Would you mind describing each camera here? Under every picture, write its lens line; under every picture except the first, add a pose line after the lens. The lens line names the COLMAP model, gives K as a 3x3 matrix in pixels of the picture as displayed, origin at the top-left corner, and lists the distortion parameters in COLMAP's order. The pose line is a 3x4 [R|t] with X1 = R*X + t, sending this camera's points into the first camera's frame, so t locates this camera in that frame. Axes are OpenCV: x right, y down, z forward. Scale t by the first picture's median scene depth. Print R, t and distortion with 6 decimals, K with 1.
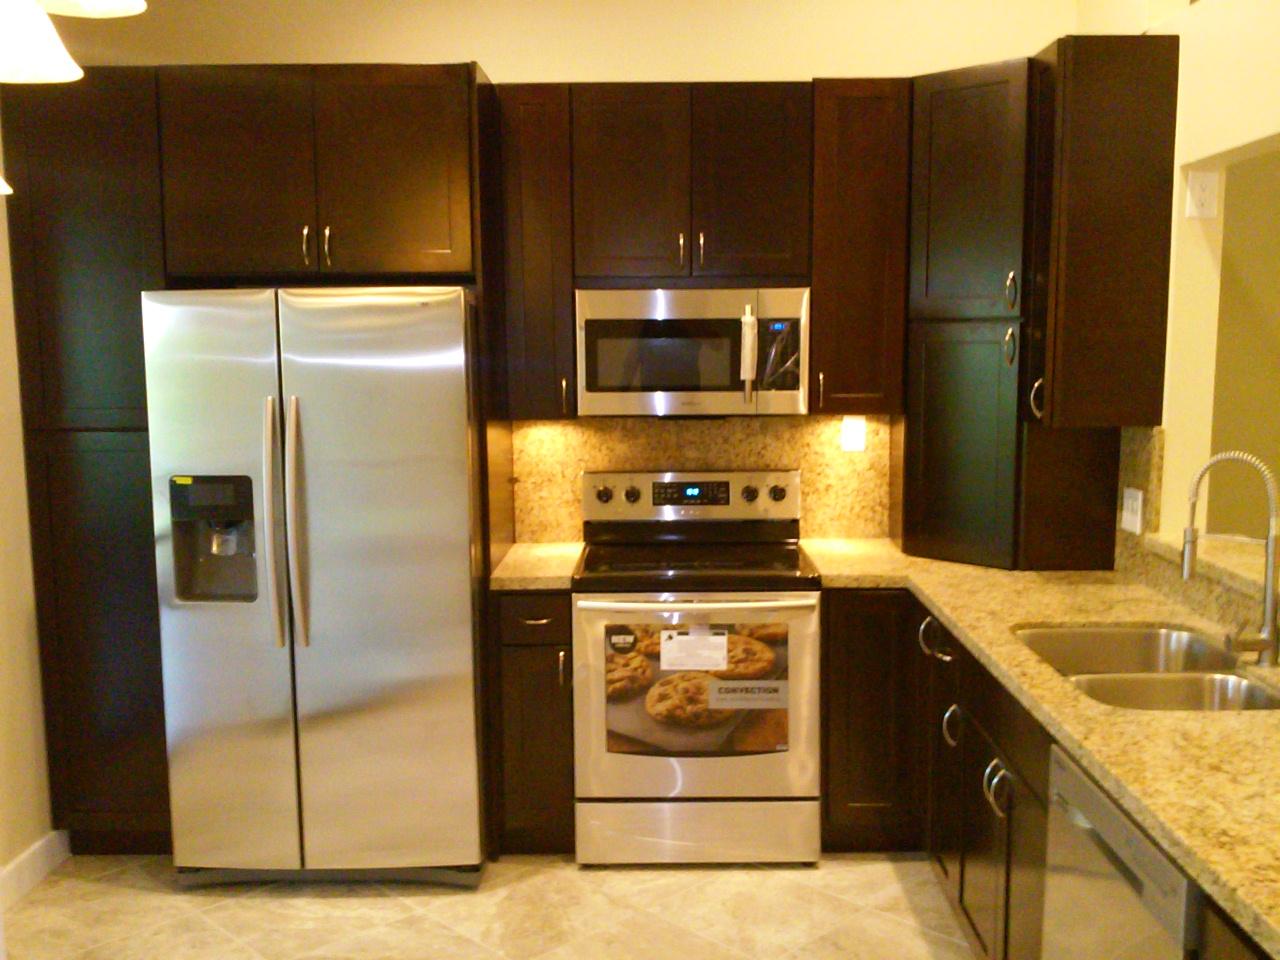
lens RADIAL K [[1232.5, 0, 644.2], [0, 1232.5, 479.3], [0, 0, 1]] dist [-0.016839, 0.000000]
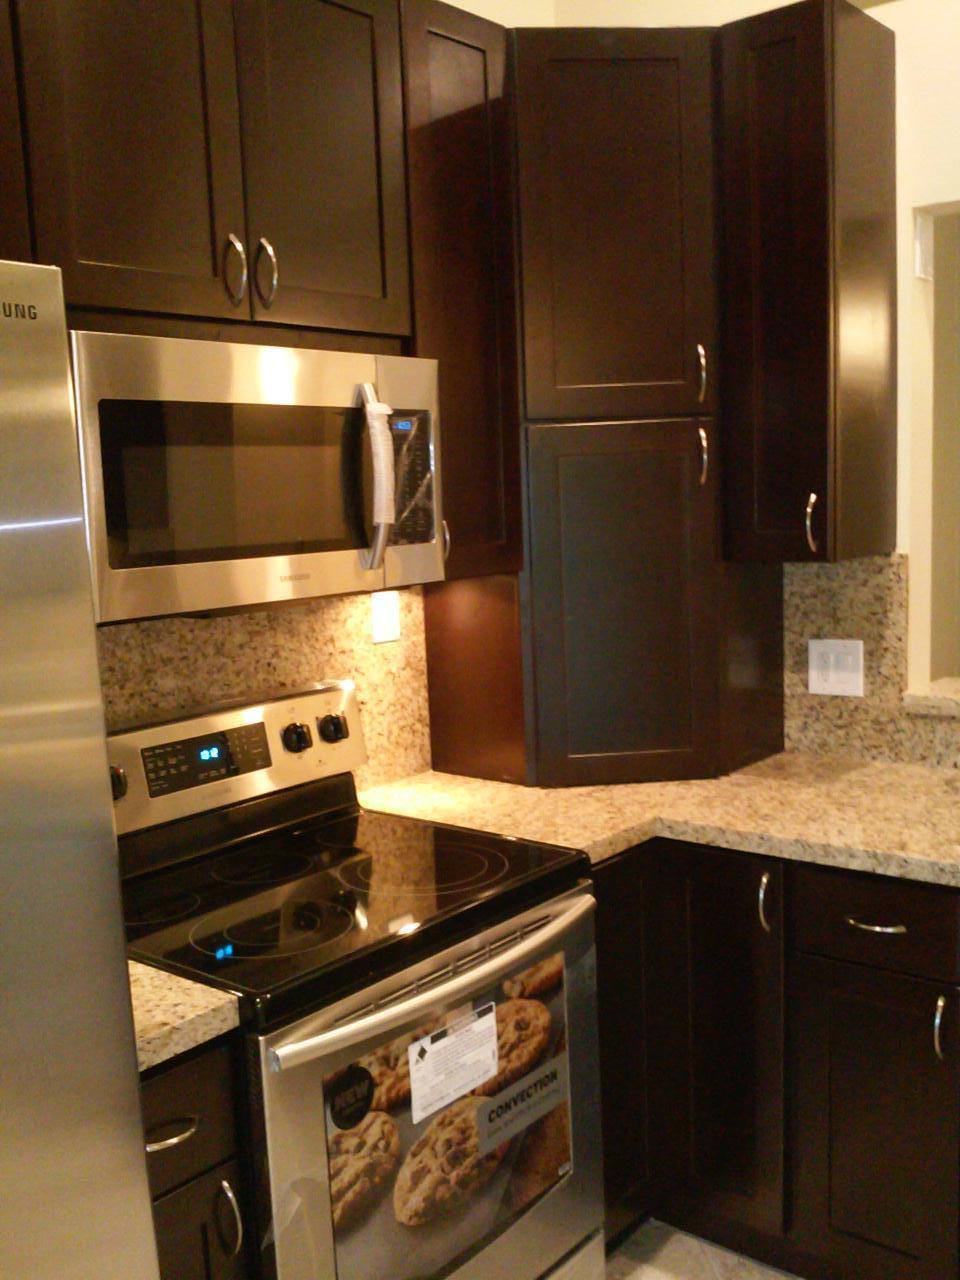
lens RADIAL K [[1232.5, 0, 469.7], [0, 1232.5, 645.9], [0, 0, 1]] dist [-0.016839, 0.000000]
pose [[0.634263, -0.117542, 0.764130, -0.305045], [0.127803, 0.990718, 0.046315, -0.048639], [-0.762481, 0.068282, 0.643398, 0.634335]]
